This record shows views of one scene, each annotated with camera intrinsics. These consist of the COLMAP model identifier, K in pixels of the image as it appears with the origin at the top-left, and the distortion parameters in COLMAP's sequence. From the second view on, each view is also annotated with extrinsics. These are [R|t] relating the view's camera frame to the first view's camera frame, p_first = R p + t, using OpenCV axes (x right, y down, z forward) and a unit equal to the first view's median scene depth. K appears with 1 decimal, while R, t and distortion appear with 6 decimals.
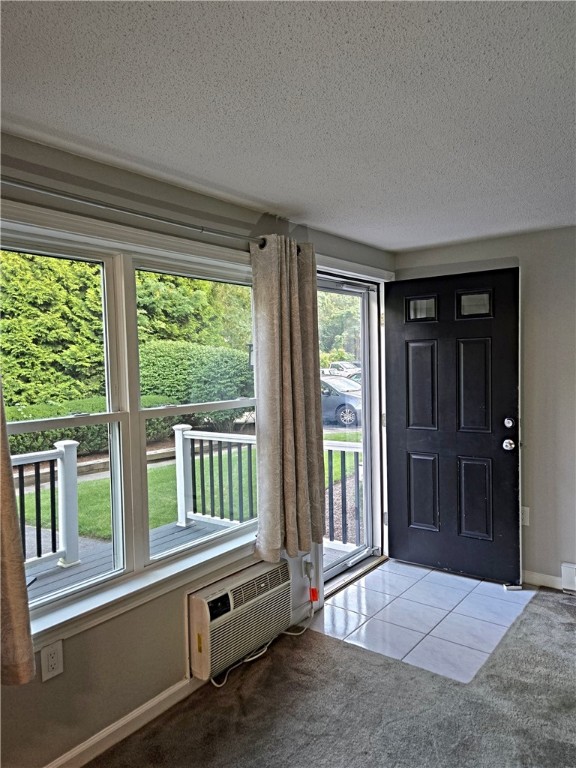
lens RADIAL K [[513.8, 0, 291.2], [0, 513.8, 384.9], [0, 0, 1]] dist [0.053154, -0.041731]
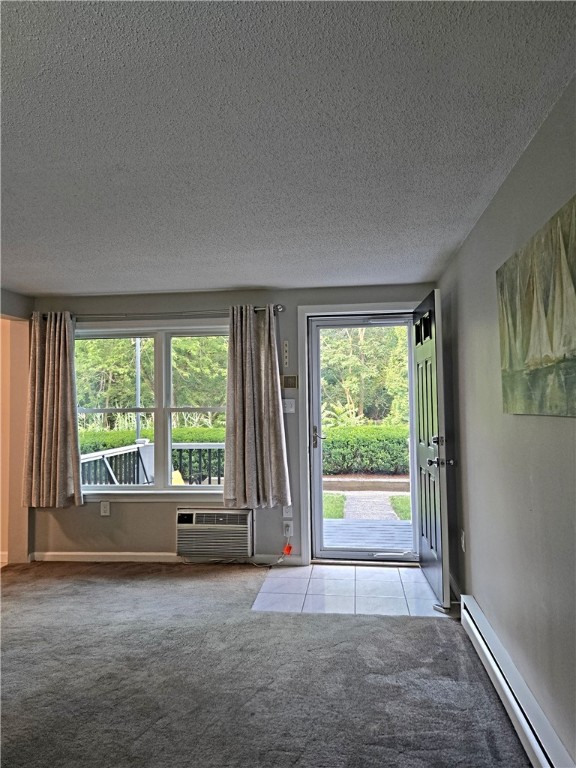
lens RADIAL K [[513.8, 0, 291.2], [0, 513.8, 384.9], [0, 0, 1]] dist [0.053154, -0.041731]
pose [[0.547680, -0.013476, -0.836579, 1.550933], [-0.034435, 0.998660, -0.038630, 0.019928], [0.835979, 0.049965, 0.546482, 0.299453]]
